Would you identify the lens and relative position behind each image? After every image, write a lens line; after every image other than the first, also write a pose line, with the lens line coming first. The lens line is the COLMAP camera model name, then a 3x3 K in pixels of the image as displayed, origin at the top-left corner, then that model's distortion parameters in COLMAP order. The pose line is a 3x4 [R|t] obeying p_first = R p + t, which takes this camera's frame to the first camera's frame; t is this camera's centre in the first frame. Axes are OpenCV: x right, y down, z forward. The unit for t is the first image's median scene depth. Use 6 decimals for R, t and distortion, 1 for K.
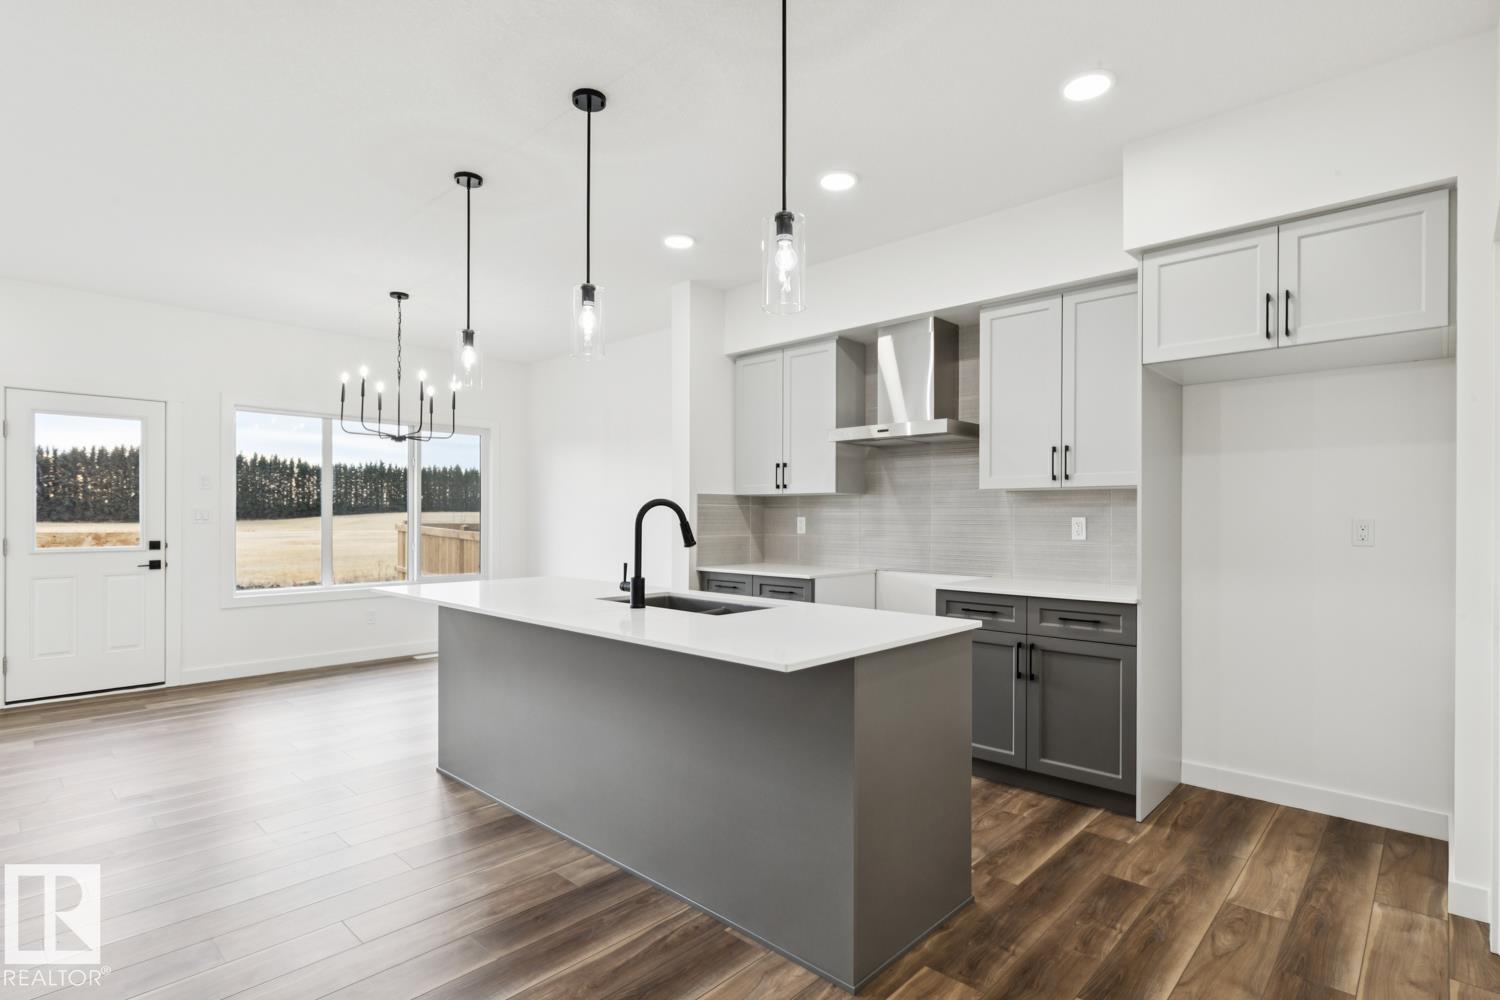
lens RADIAL K [[739.9, 0, 741.6], [0, 739.9, 511.6], [0, 0, 1]] dist [-0.007100, 0.004309]
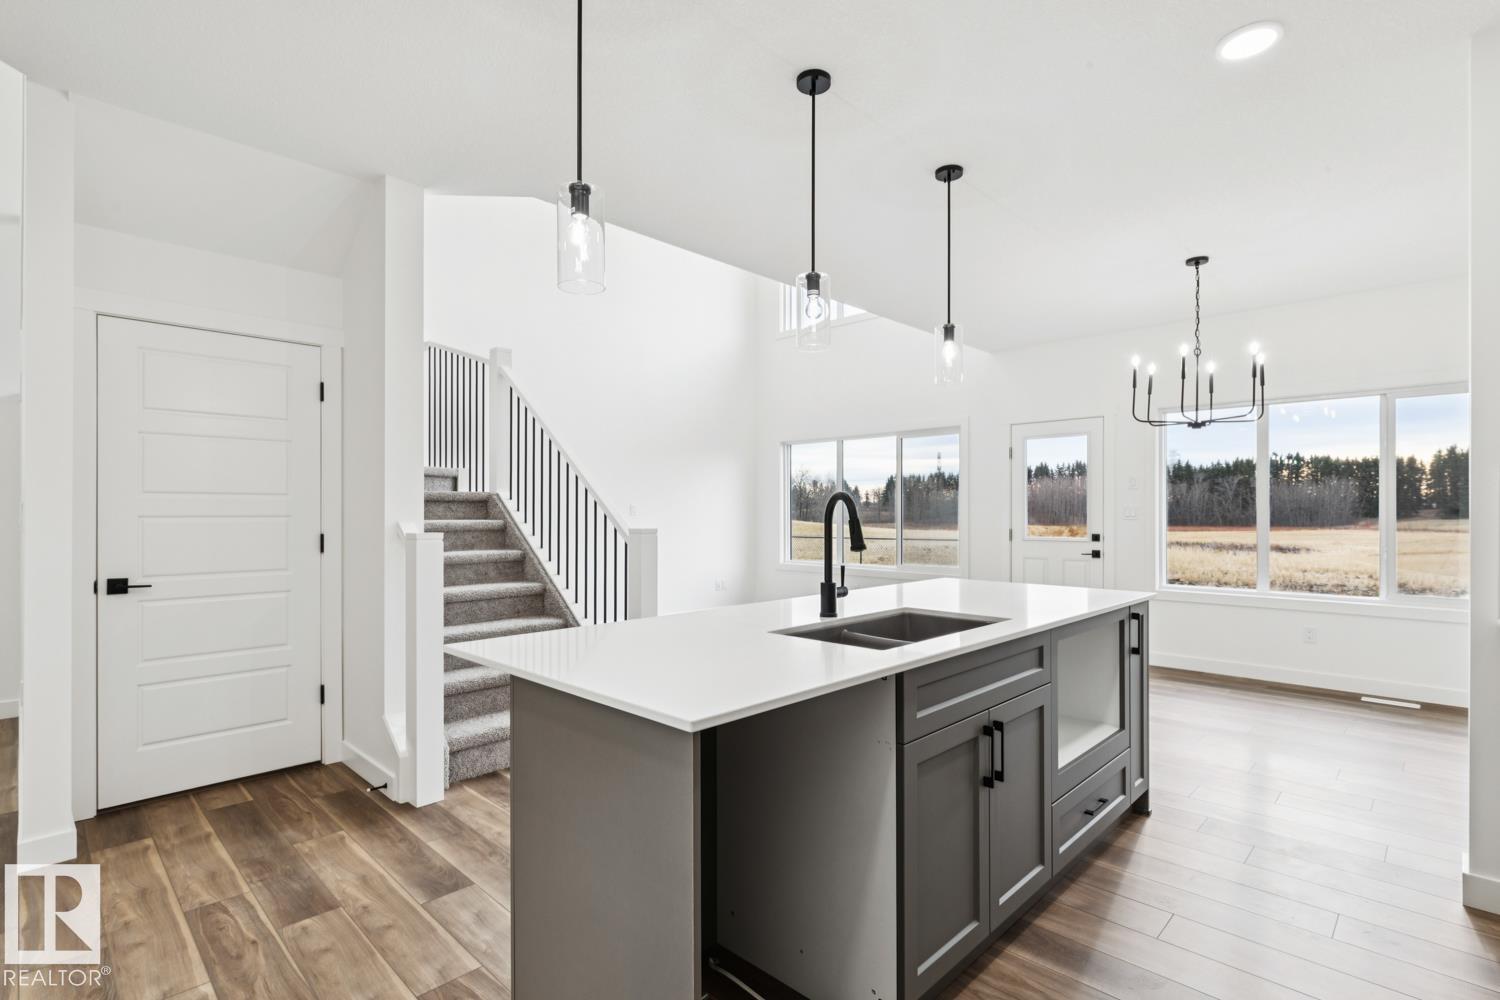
lens RADIAL K [[711.0, 0, 762.4], [0, 711.0, 511.3], [0, 0, 1]] dist [0.008863, -0.002460]
pose [[-0.010716, -0.003214, -0.999937, 0.387075], [0.004736, 0.999983, -0.003265, 0.004018], [0.999931, -0.004771, -0.010700, 0.495866]]
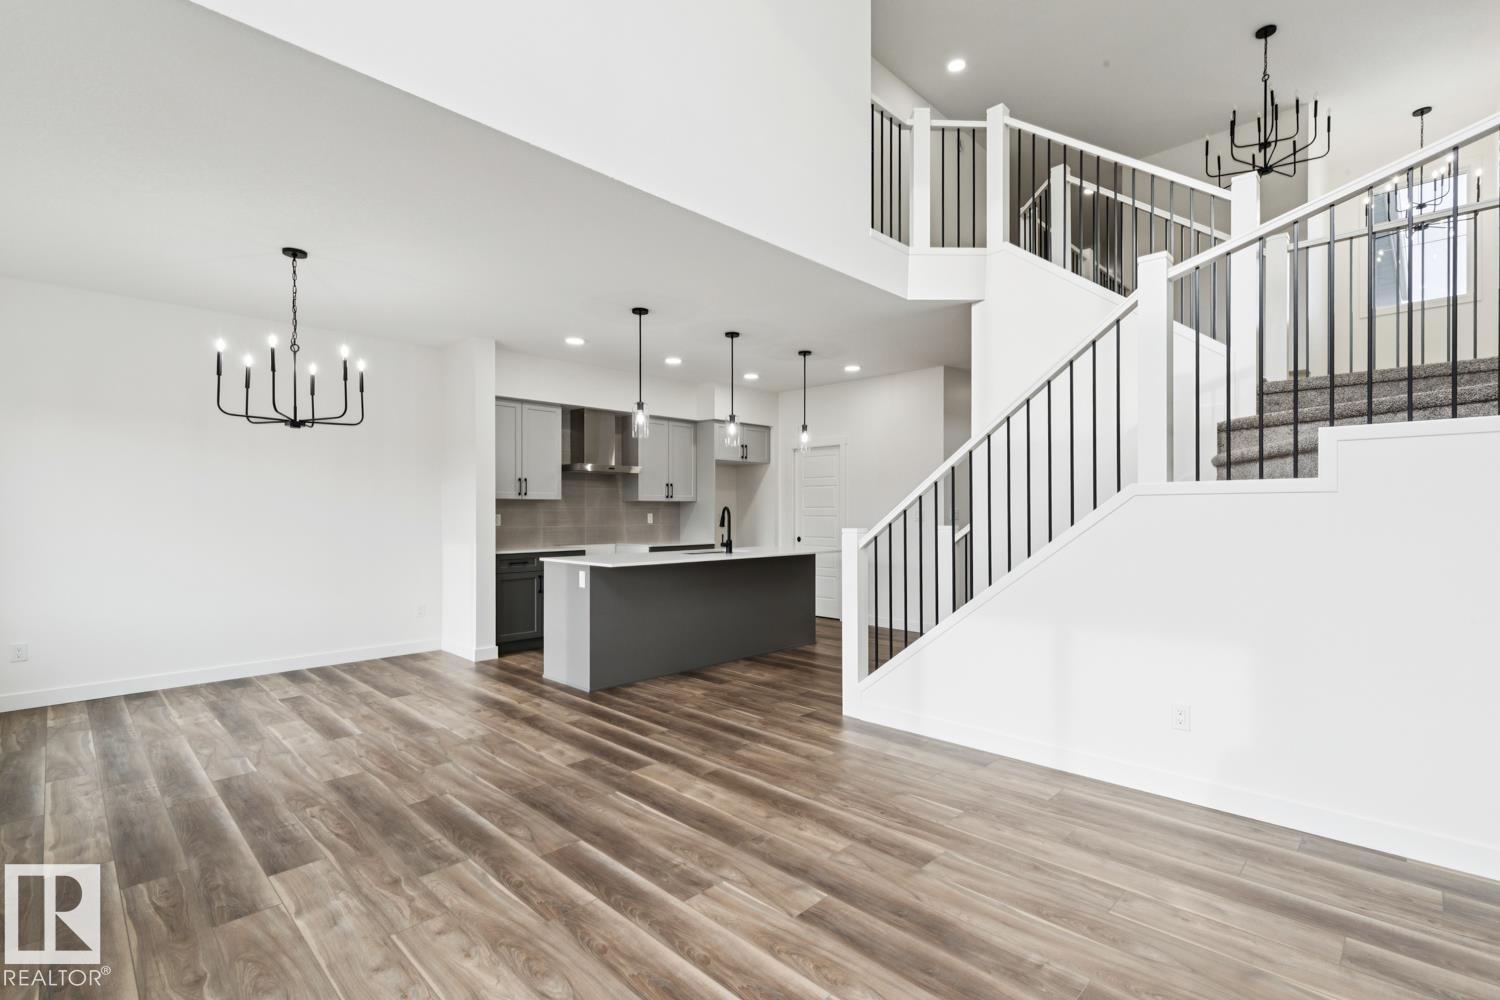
lens RADIAL K [[690.0, 0, 764.9], [0, 690.0, 501.8], [0, 0, 1]] dist [0.007097, -0.000613]
pose [[0.008803, 0.013312, 0.999873, -1.252099], [-0.005965, 0.999894, -0.013260, -0.001544], [-0.999943, -0.005848, 0.008882, 0.464705]]
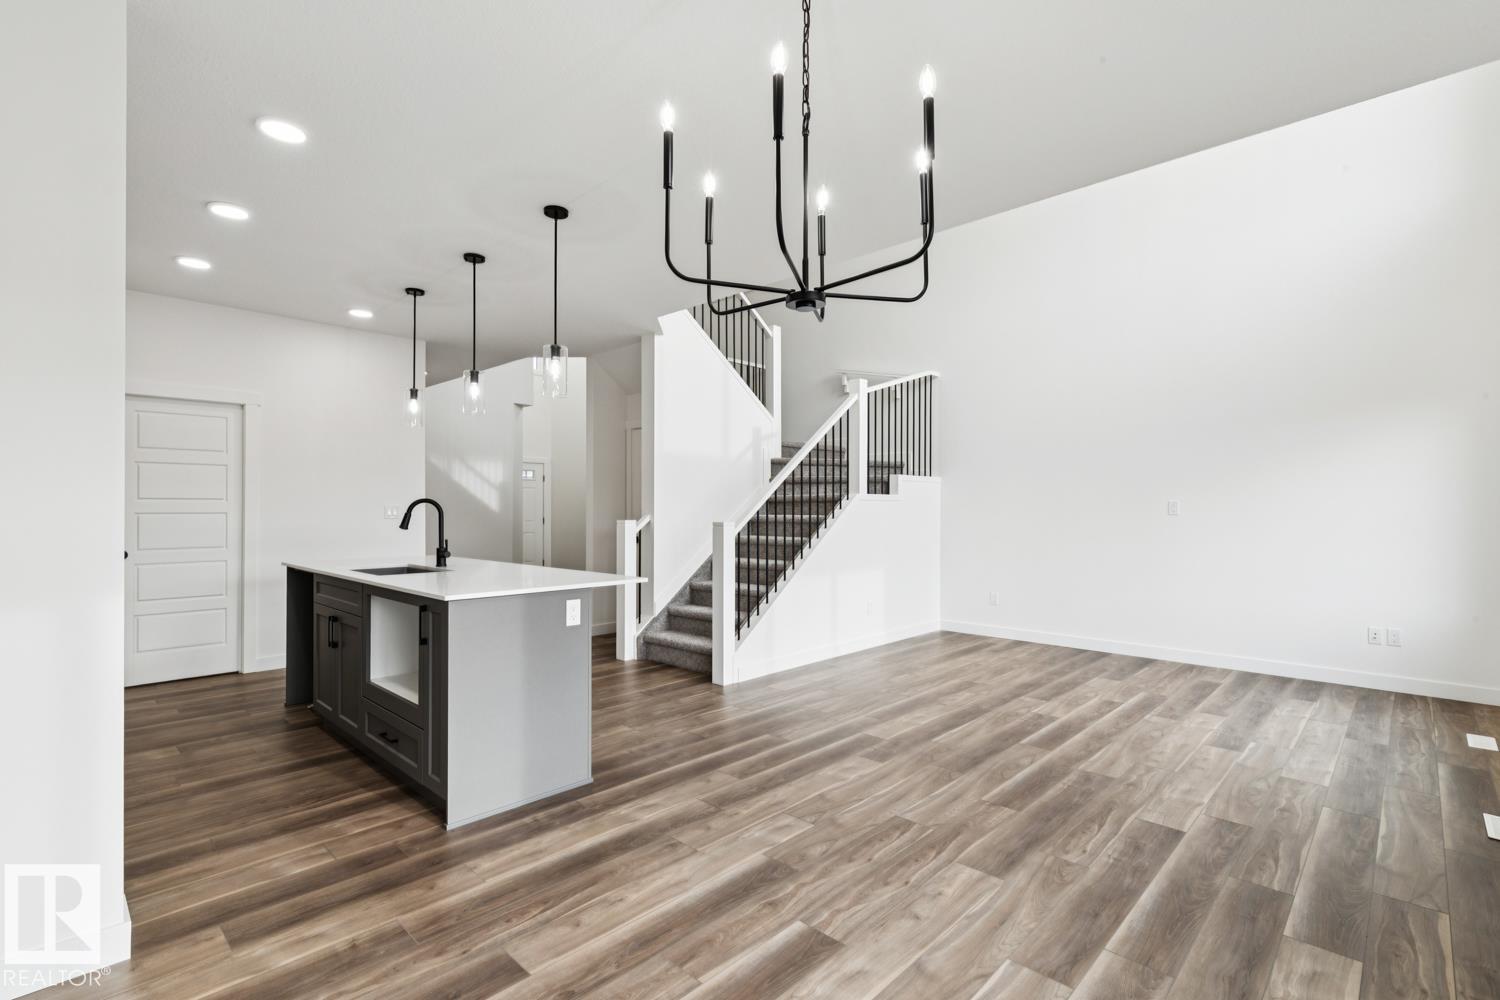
lens RADIAL K [[690.0, 0, 755.2], [0, 690.0, 505.9], [0, 0, 1]] dist [0.007097, -0.000613]
pose [[-0.999992, -0.004012, -0.000870, -0.441189], [-0.004001, 0.999918, -0.012151, 0.007504], [0.000918, -0.012147, -0.999926, 1.346448]]
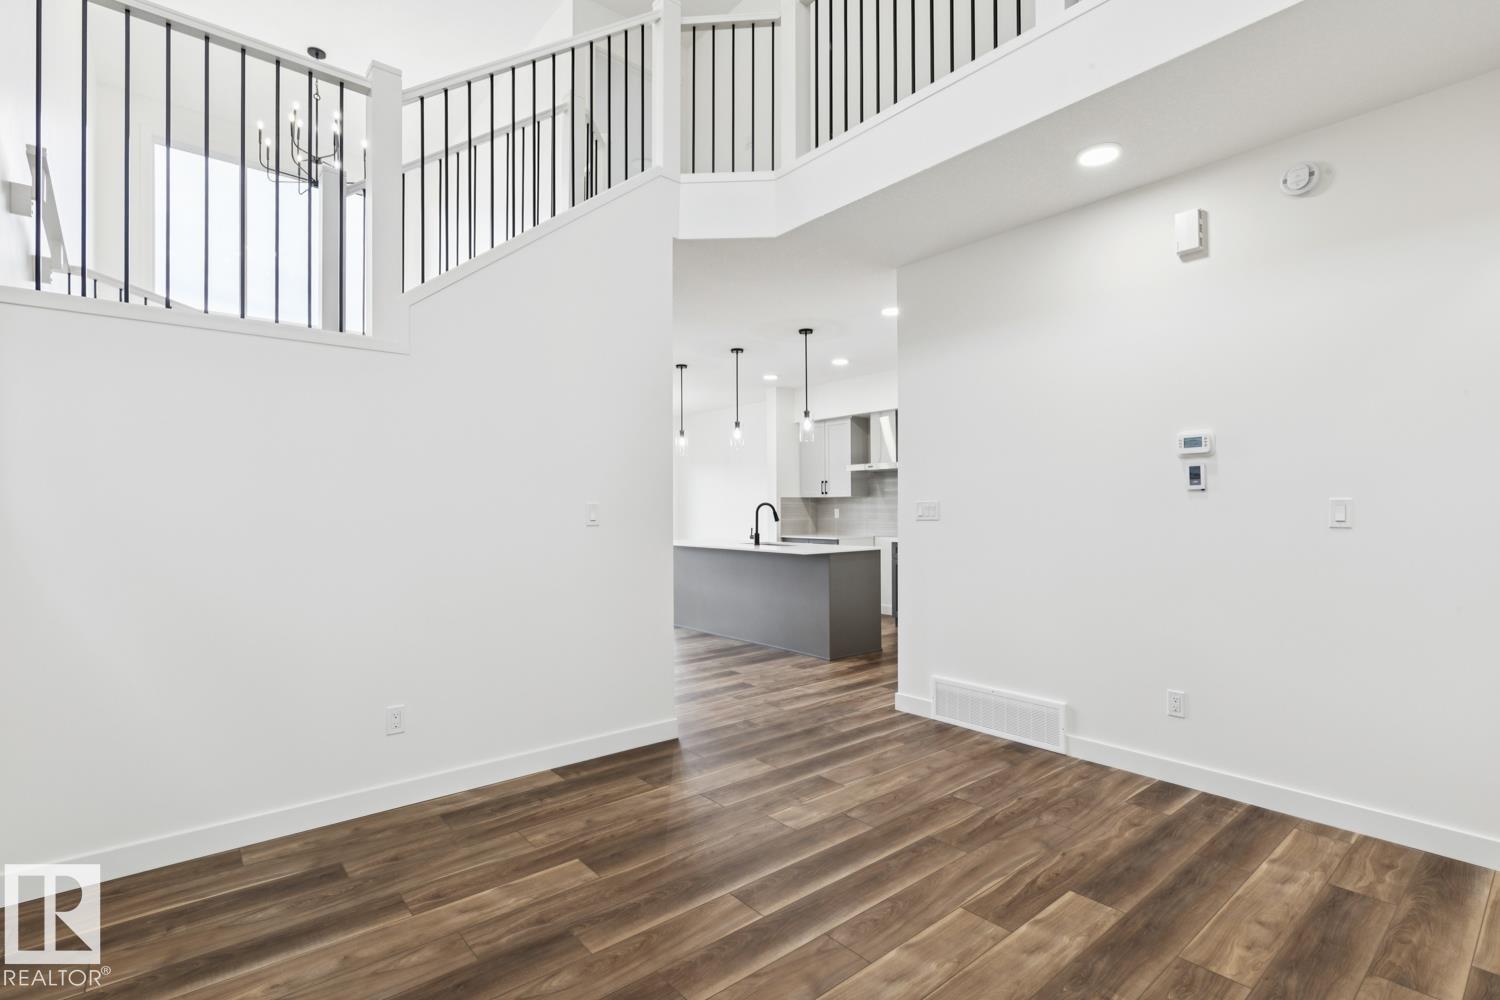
lens RADIAL K [[711.0, 0, 752.8], [0, 711.0, 495.5], [0, 0, 1]] dist [0.008863, -0.002460]
pose [[0.994387, -0.009888, -0.105342, 0.057730], [0.008755, 0.999899, -0.011212, -0.007899], [0.105442, 0.010227, 0.994373, -0.780761]]
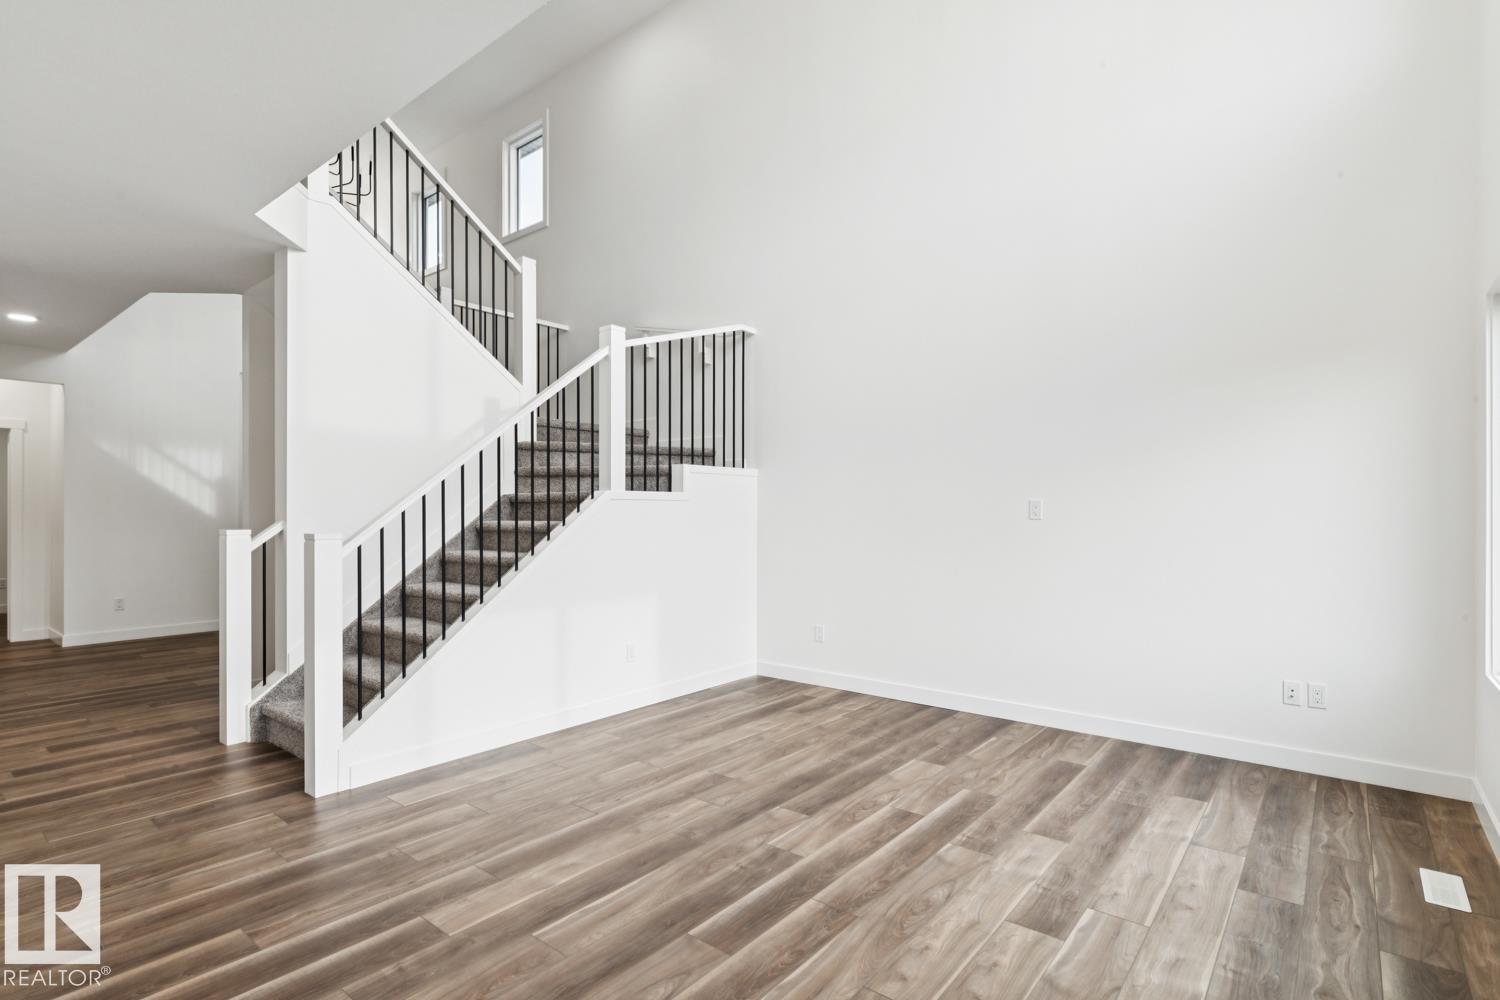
lens RADIAL K [[739.9, 0, 752.7], [0, 739.9, 512.8], [0, 0, 1]] dist [-0.007100, 0.004309]
pose [[-0.996432, -0.001352, -0.084388, -0.724588], [-0.000830, 0.999980, -0.006217, 0.003453], [0.084395, -0.006125, -0.996414, 1.048375]]
